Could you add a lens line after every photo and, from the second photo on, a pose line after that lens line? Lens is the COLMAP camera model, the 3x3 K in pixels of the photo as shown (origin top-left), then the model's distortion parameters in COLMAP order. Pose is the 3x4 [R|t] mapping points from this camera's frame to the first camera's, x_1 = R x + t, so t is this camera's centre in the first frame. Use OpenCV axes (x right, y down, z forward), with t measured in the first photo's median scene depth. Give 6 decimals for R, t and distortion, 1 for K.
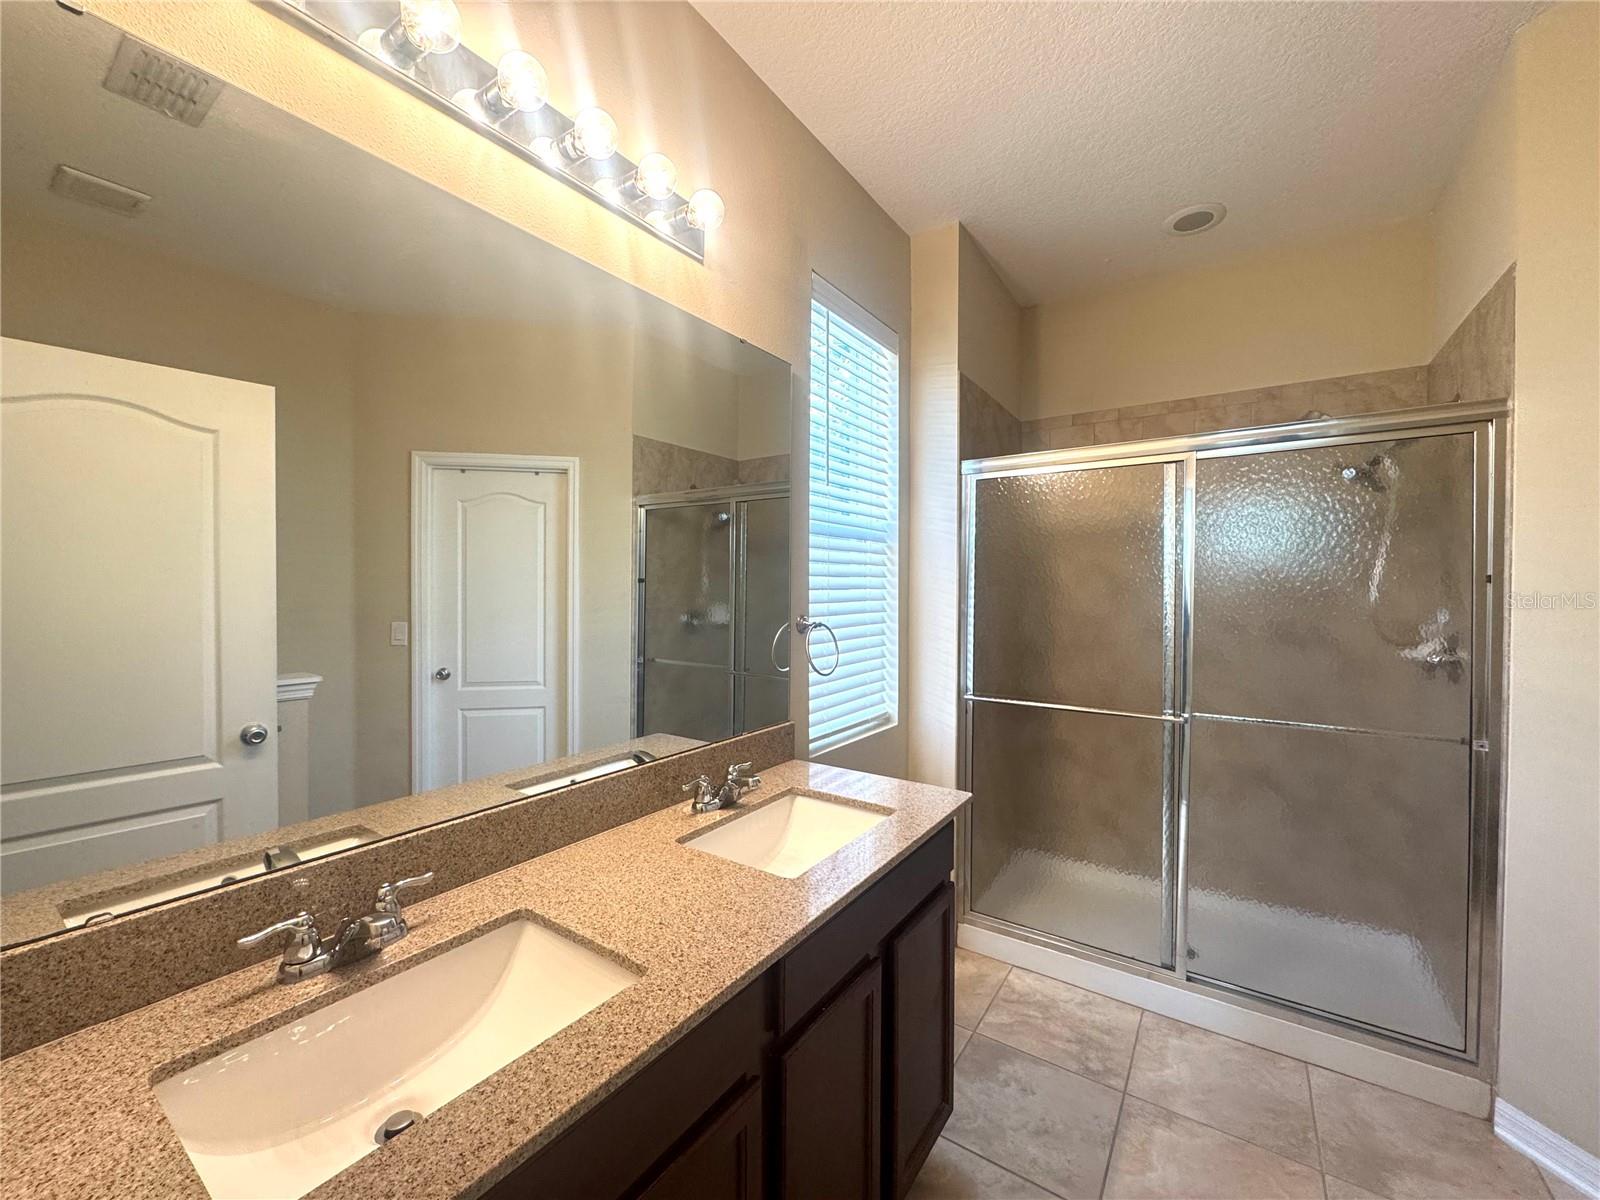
lens RADIAL K [[637.7, 0, 804.7], [0, 637.7, 596.5], [0, 0, 1]] dist [-0.002571, 0.000300]
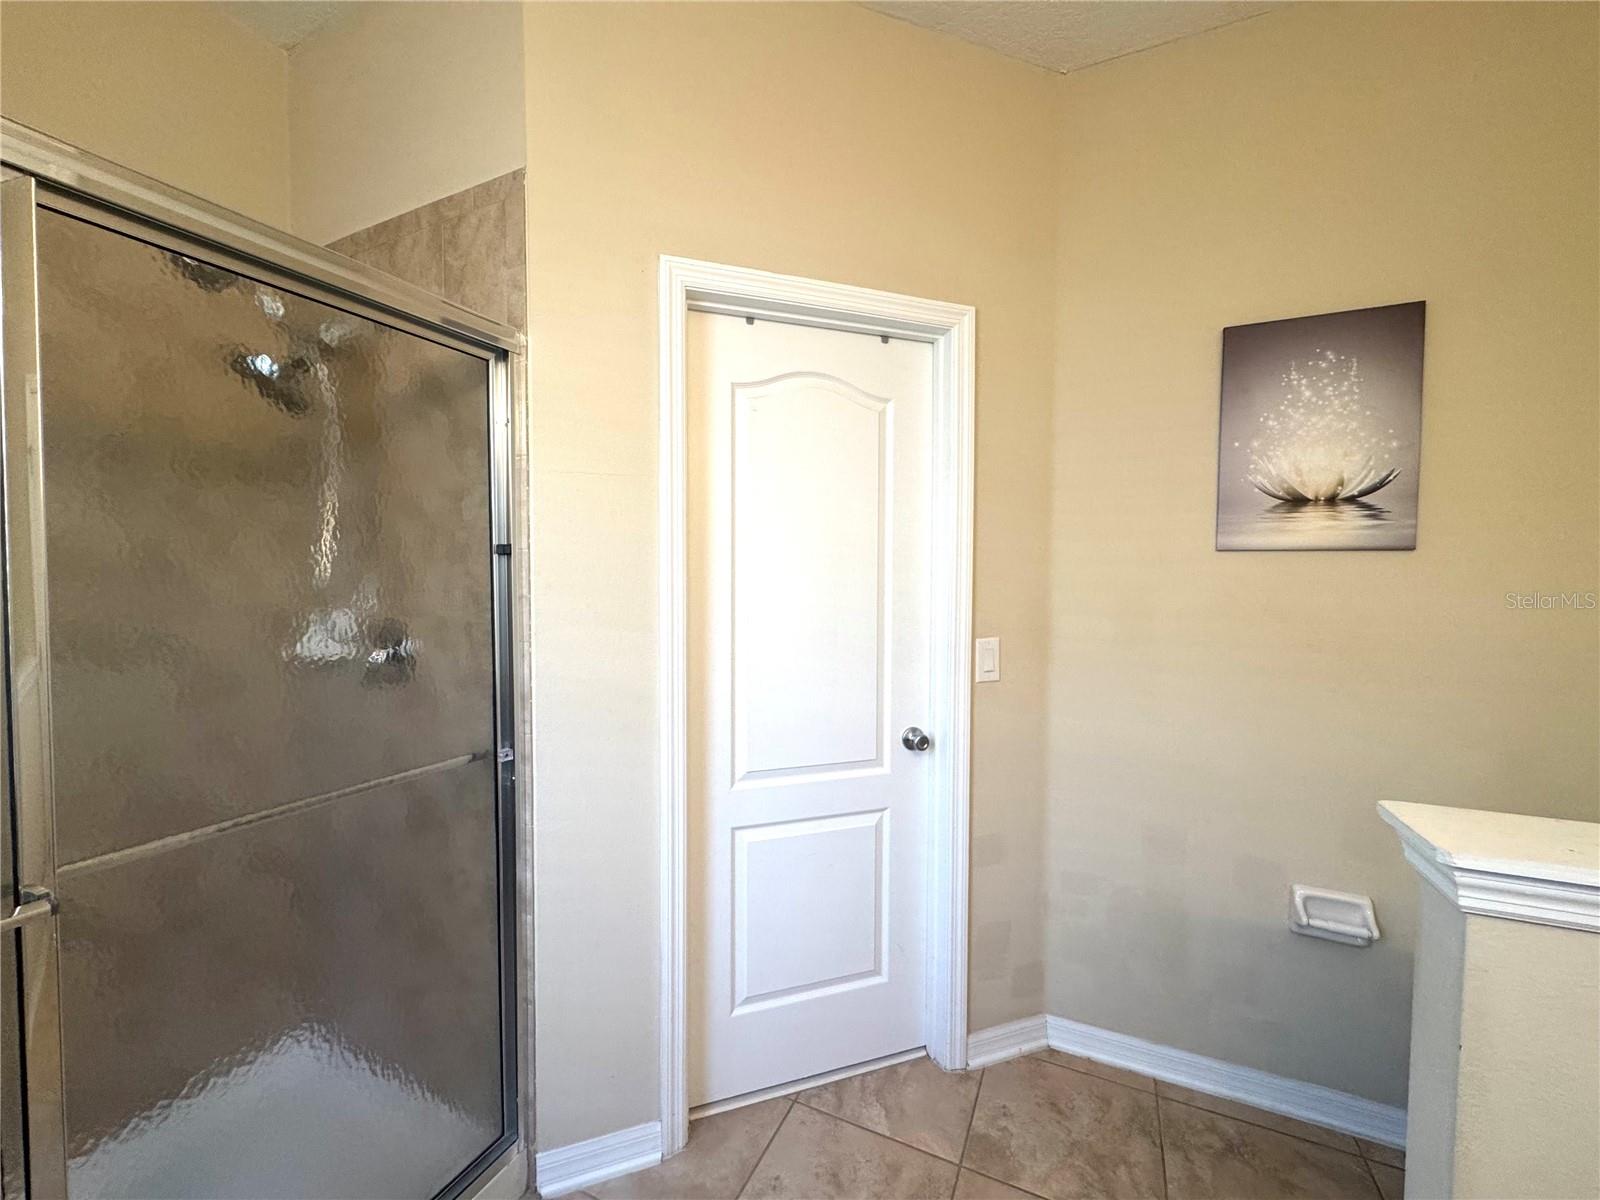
lens RADIAL K [[637.7, 0, 800.5], [0, 637.7, 600.7], [0, 0, 1]] dist [-0.002571, 0.000300]
pose [[-0.153088, -0.039452, 0.987425, 0.211728], [0.008598, 0.999112, 0.041252, 0.007973], [-0.988175, 0.014805, -0.152613, 0.760427]]
